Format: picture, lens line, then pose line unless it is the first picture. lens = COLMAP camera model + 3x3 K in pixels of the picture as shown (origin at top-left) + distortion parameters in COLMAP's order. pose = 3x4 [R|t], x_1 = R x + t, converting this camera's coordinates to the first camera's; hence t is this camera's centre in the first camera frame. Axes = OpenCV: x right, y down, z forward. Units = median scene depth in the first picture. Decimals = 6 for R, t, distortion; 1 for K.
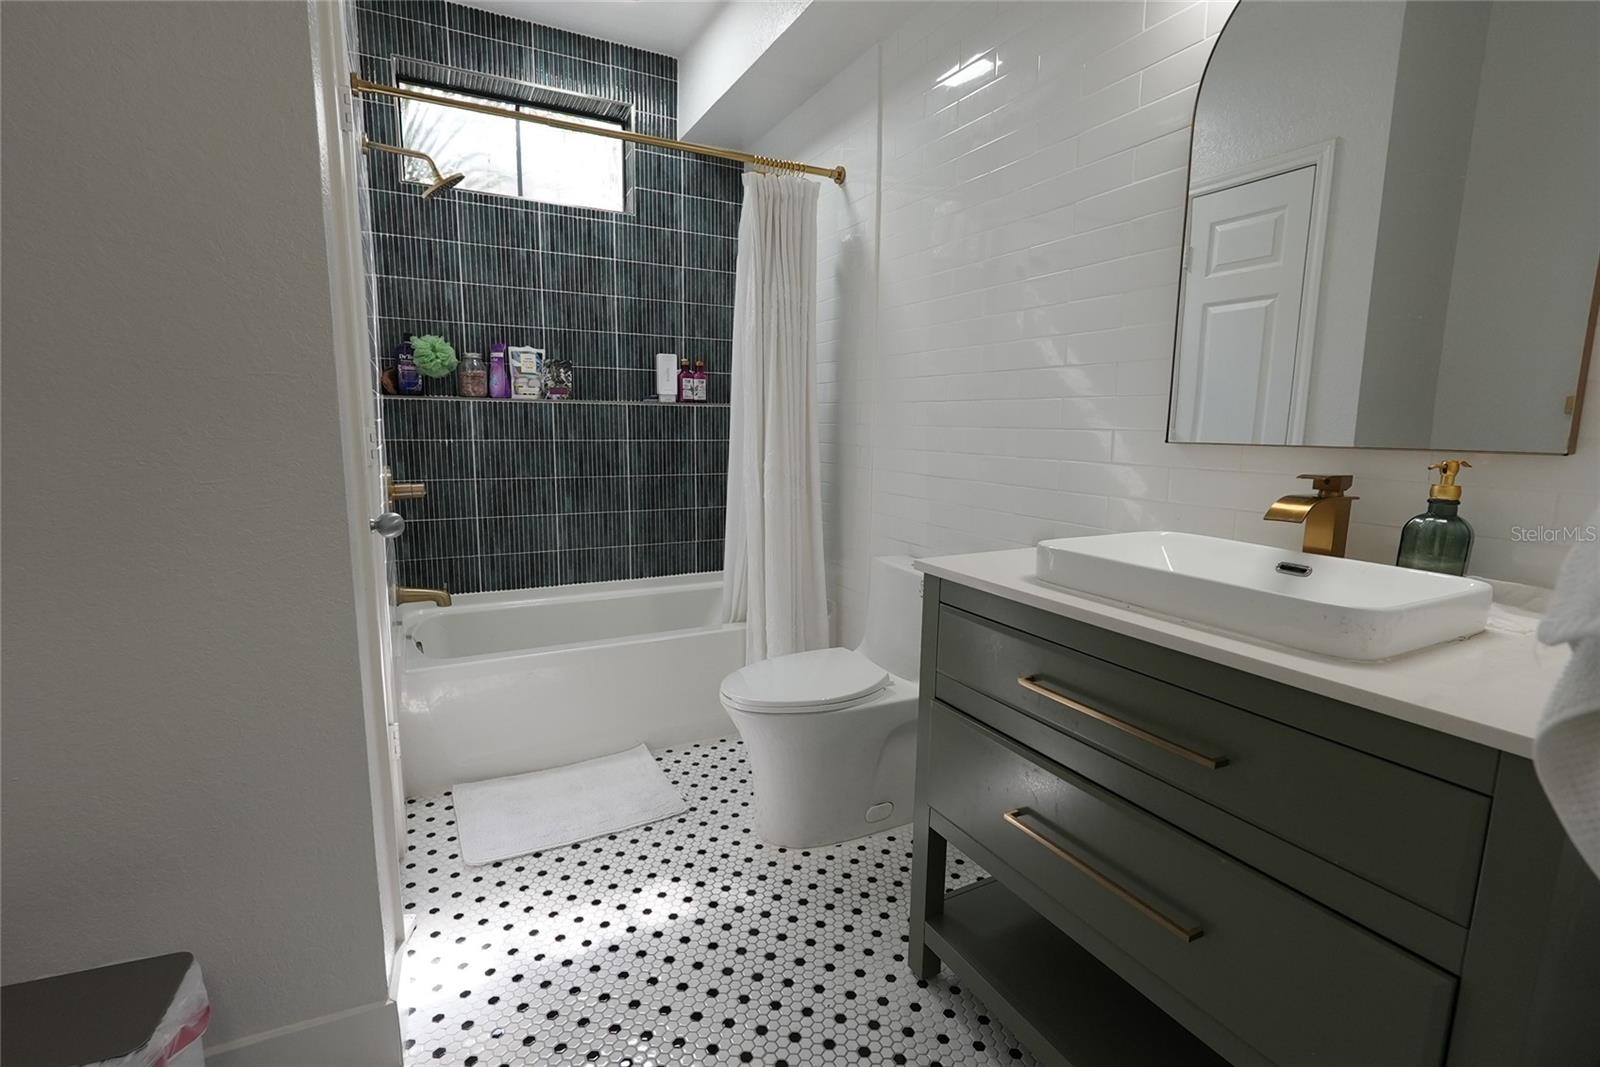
lens RADIAL K [[734.2, 0, 797.3], [0, 734.2, 534.0], [0, 0, 1]] dist [-0.000451, -0.000052]
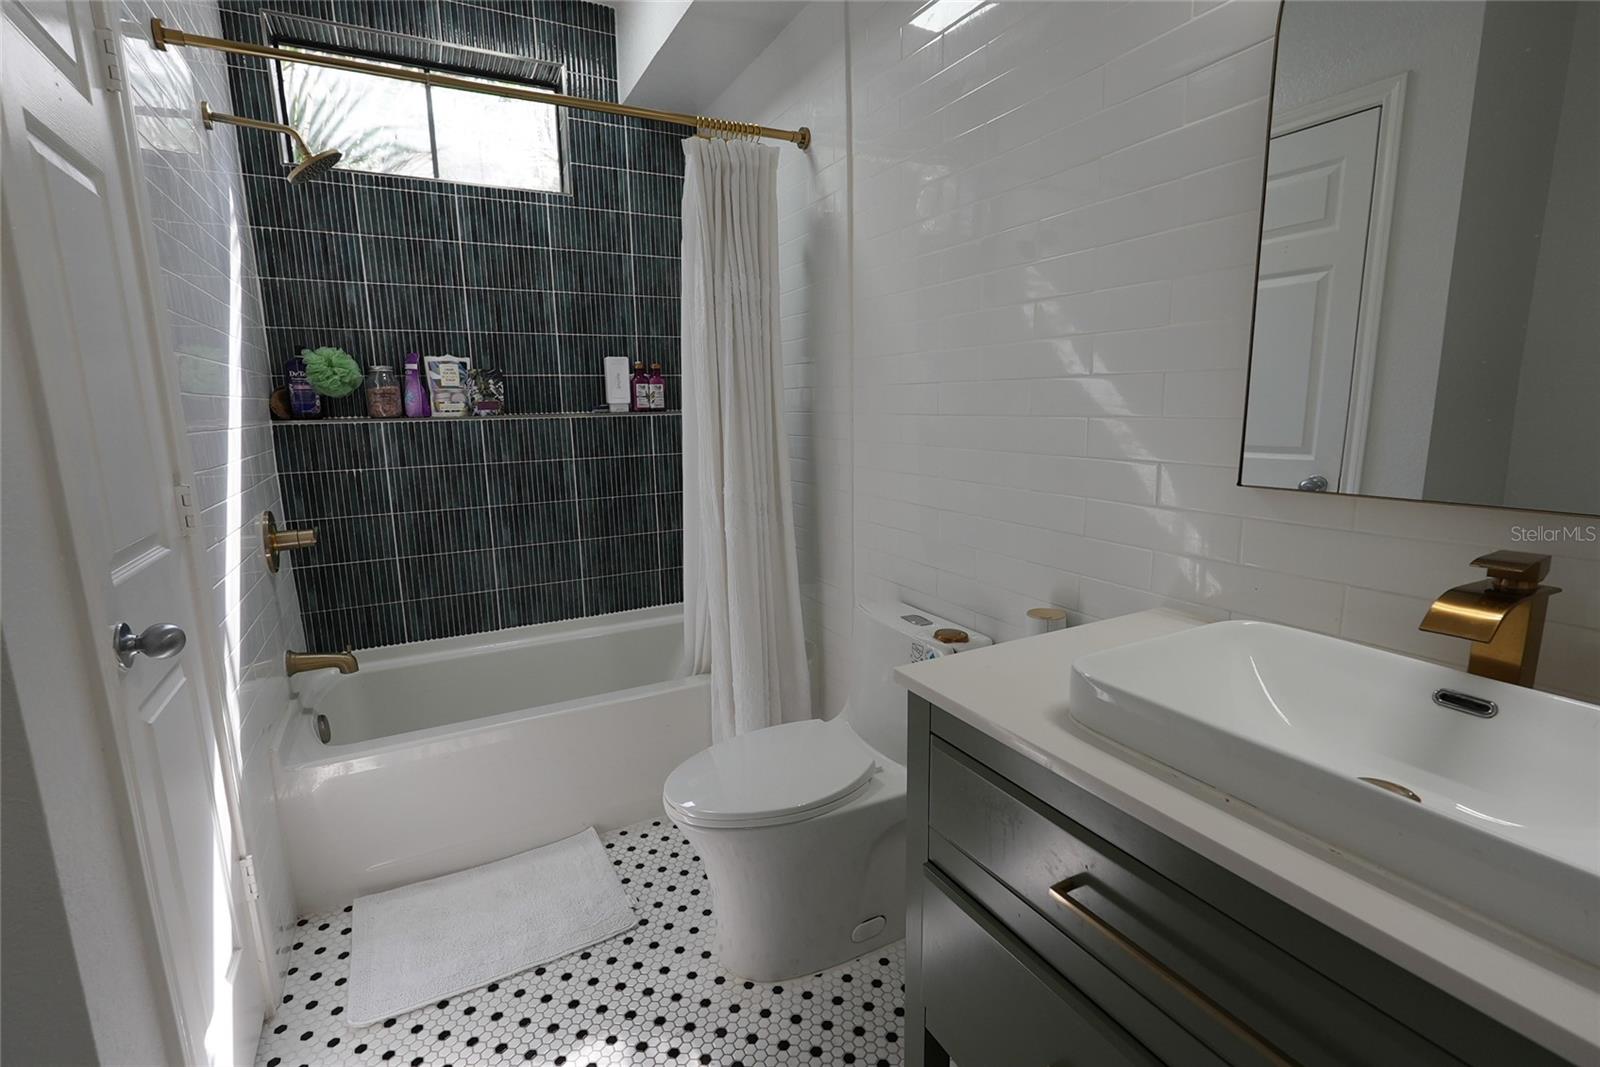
lens RADIAL K [[729.7, 0, 800.0], [0, 729.7, 533.5], [0, 0, 1]] dist [-0.000924, 0.000168]
pose [[0.999484, -0.032088, -0.001431, 0.039091], [0.032116, 0.999107, 0.027448, -0.062413], [0.000549, -0.027479, 0.999622, 0.156357]]
